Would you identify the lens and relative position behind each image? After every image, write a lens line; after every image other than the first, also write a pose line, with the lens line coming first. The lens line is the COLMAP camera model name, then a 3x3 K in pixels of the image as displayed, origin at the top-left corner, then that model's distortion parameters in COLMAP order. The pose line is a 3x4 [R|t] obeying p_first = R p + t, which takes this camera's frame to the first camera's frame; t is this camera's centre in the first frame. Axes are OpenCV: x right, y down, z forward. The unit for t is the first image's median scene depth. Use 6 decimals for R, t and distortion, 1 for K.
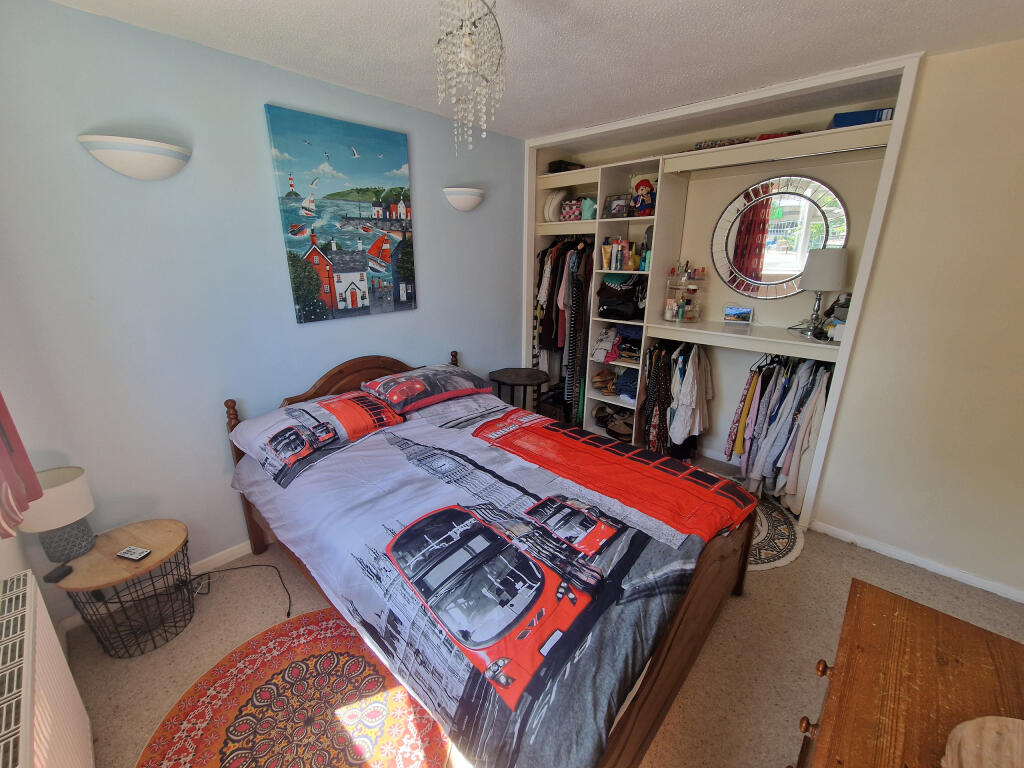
lens RADIAL K [[422.4, 0, 509.1], [0, 422.4, 381.1], [0, 0, 1]] dist [0.002915, -0.000457]
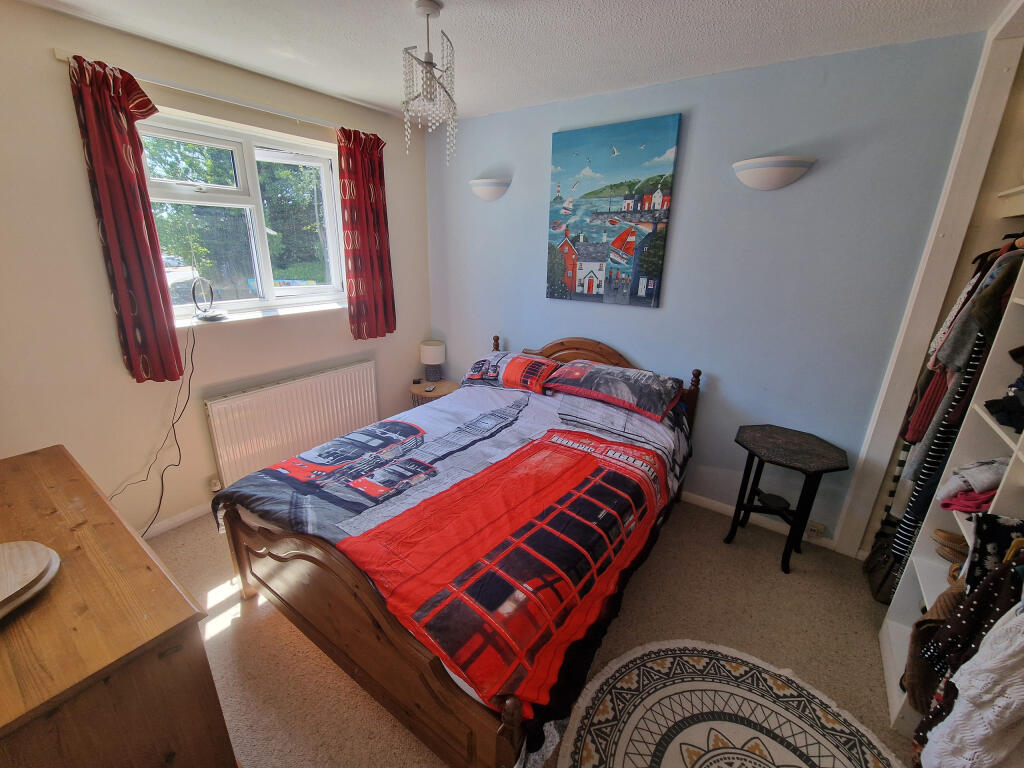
lens RADIAL K [[422.4, 0, 492.4], [0, 422.4, 378.8], [0, 0, 1]] dist [0.002915, -0.000457]
pose [[0.120661, 0.310482, -0.942890, 0.756325], [-0.306583, 0.915052, 0.262082, -0.188603], [0.944165, 0.257451, 0.205599, 0.606921]]
